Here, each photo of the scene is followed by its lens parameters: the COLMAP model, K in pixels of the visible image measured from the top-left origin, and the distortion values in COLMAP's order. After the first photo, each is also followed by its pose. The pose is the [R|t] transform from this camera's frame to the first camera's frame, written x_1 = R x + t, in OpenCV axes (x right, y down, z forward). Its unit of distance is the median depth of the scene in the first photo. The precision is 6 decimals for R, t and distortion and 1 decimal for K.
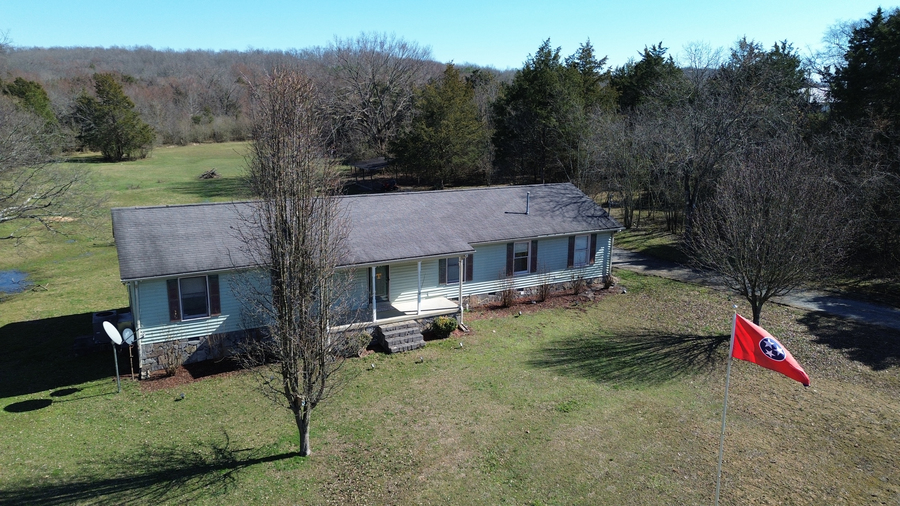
lens RADIAL K [[633.9, 0, 448.0], [0, 633.9, 255.3], [0, 0, 1]] dist [0.073954, -0.065374]
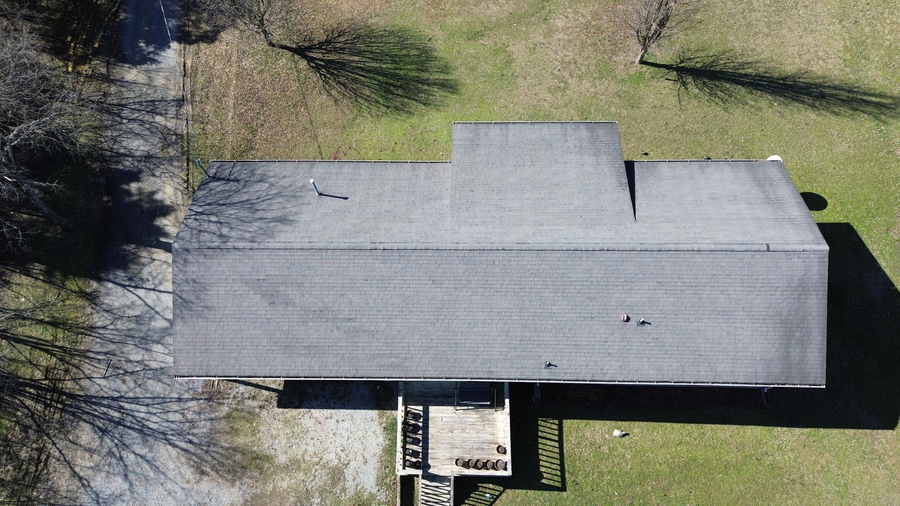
lens RADIAL K [[633.9, 0, 448.0], [0, 633.9, 255.3], [0, 0, 1]] dist [0.073954, -0.065374]
pose [[-0.870998, -0.452158, 0.192134, -0.236494], [0.132948, 0.159560, 0.978195, -0.956073], [-0.472956, 0.877550, -0.078863, 1.269026]]
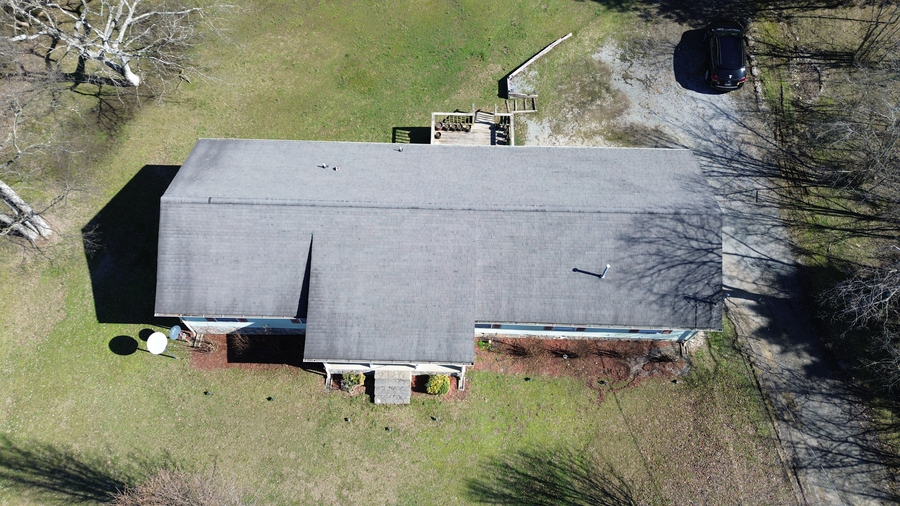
lens RADIAL K [[633.9, 0, 448.0], [0, 633.9, 255.3], [0, 0, 1]] dist [0.073954, -0.065374]
pose [[0.865257, 0.443699, -0.233369, 0.159350], [-0.100740, 0.609890, 0.786057, -0.848828], [0.491102, -0.656631, 0.572410, 0.546622]]
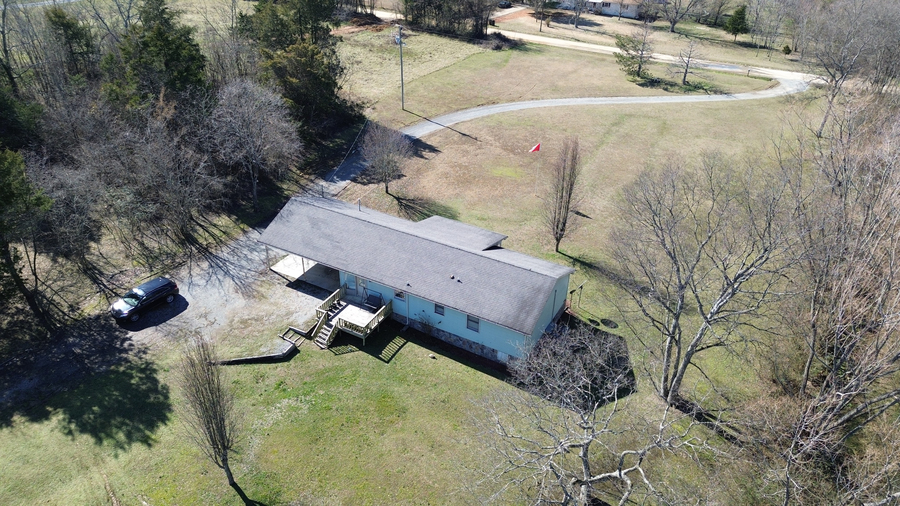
lens RADIAL K [[633.9, 0, 448.0], [0, 633.9, 255.3], [0, 0, 1]] dist [0.073954, -0.065374]
pose [[-0.541436, -0.463020, 0.701755, -1.457973], [0.163056, 0.761006, 0.627919, -1.174694], [-0.824779, 0.454403, -0.336538, 1.709694]]
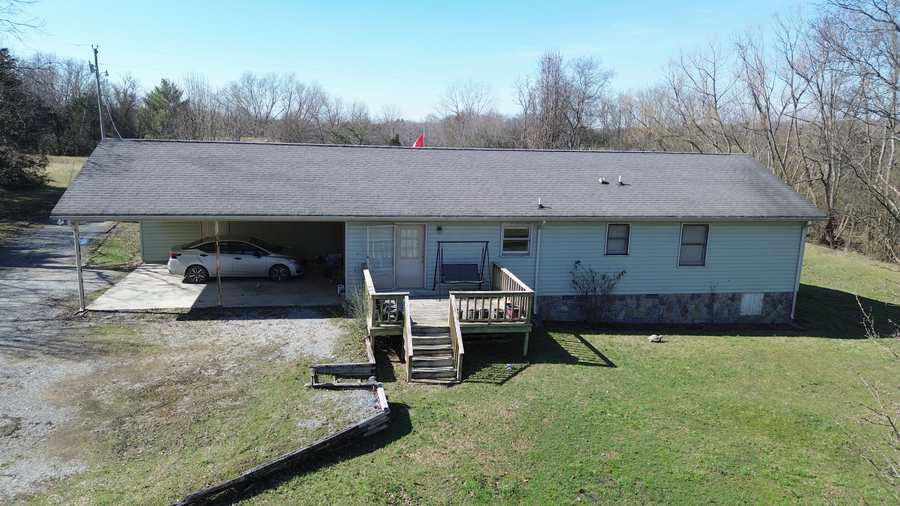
lens RADIAL K [[633.9, 0, 448.0], [0, 633.9, 255.3], [0, 0, 1]] dist [0.073954, -0.065374]
pose [[-0.949216, -0.096560, 0.299442, -0.381016], [0.032236, 0.916885, 0.397848, -0.322906], [-0.312970, 0.387297, -0.867209, 1.967461]]
